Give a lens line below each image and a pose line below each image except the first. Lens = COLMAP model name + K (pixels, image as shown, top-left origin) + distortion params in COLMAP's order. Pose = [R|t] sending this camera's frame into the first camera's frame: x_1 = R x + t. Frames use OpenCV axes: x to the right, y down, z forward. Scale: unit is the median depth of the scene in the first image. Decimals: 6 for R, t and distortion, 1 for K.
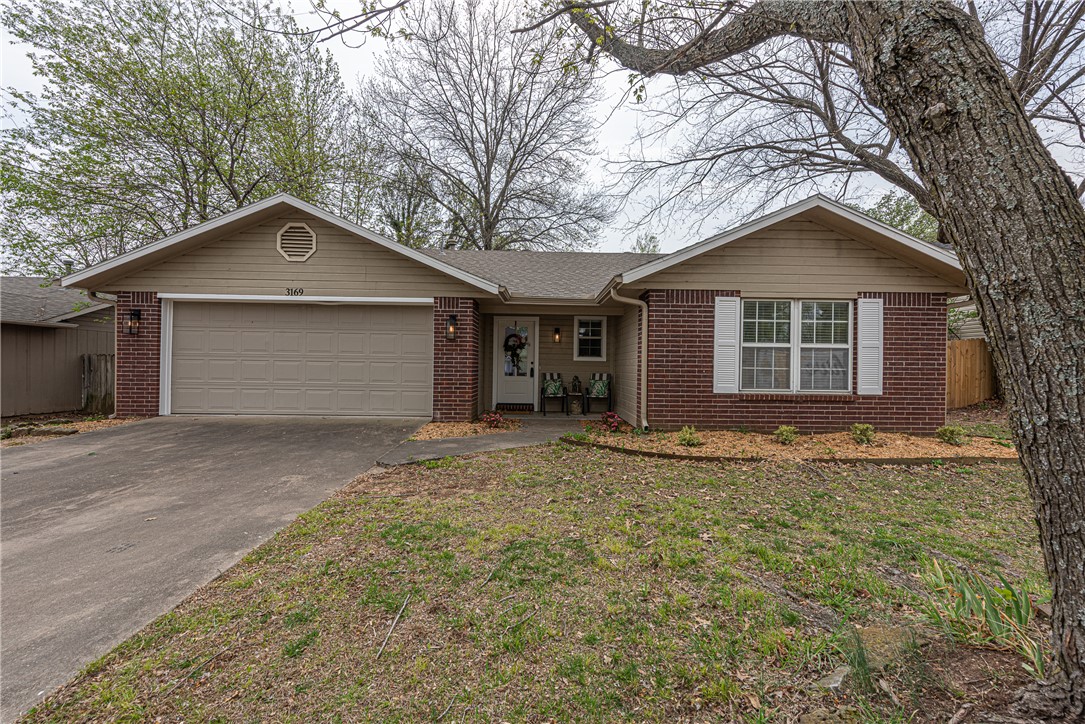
lens RADIAL K [[443.0, 0, 543.4], [0, 443.0, 365.8], [0, 0, 1]] dist [0.001692, -0.000107]
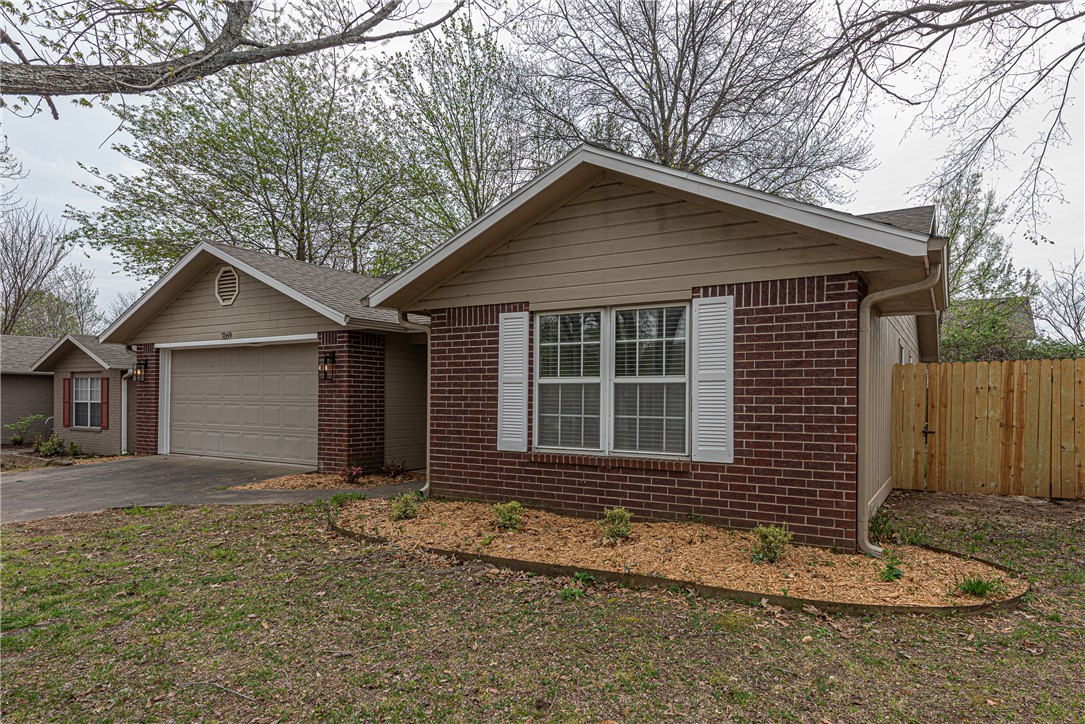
lens RADIAL K [[616.7, 0, 534.9], [0, 616.7, 400.2], [0, 0, 1]] dist [0.002550, 0.000340]
pose [[0.864606, -0.005879, -0.502416, 0.927805], [0.001244, 0.999954, -0.009561, -0.008488], [0.502449, 0.007641, 0.864573, 0.181845]]
